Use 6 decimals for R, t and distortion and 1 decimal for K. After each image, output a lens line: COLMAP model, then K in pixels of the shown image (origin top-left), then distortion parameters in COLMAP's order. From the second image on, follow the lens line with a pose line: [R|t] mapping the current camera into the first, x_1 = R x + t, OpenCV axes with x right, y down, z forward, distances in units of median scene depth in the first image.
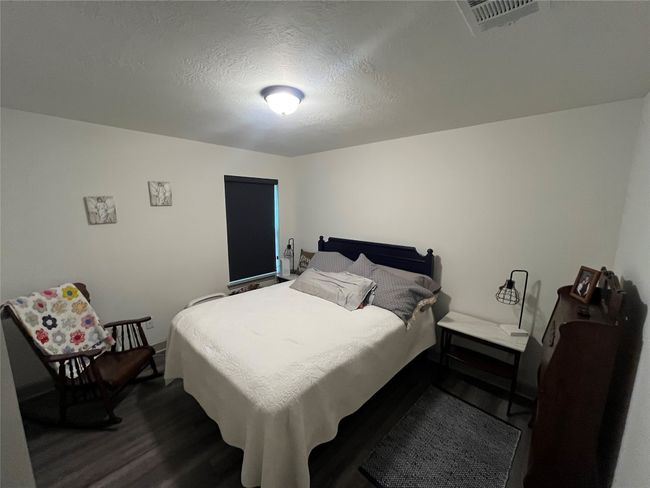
lens RADIAL K [[260.9, 0, 325.0], [0, 260.9, 244.0], [0, 0, 1]] dist [0.000341, 0.000005]
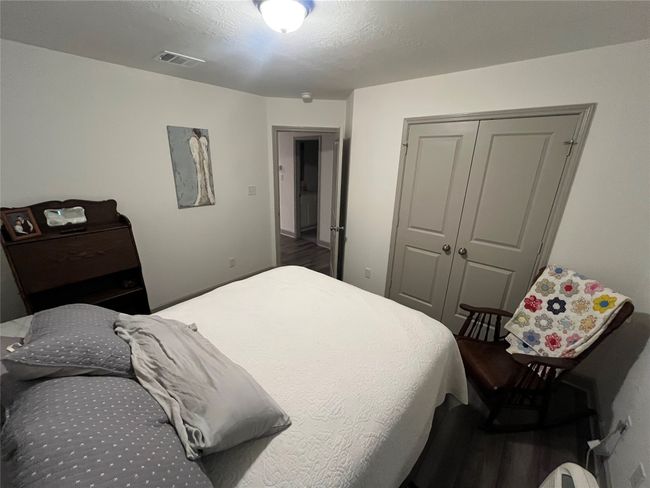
lens RADIAL K [[260.9, 0, 325.0], [0, 260.9, 244.0], [0, 0, 1]] dist [0.000341, 0.000005]
pose [[-0.999018, -0.019745, -0.039668, -0.226414], [-0.035793, 0.887325, 0.459753, -0.271132], [0.026121, 0.460721, -0.887160, 1.677708]]
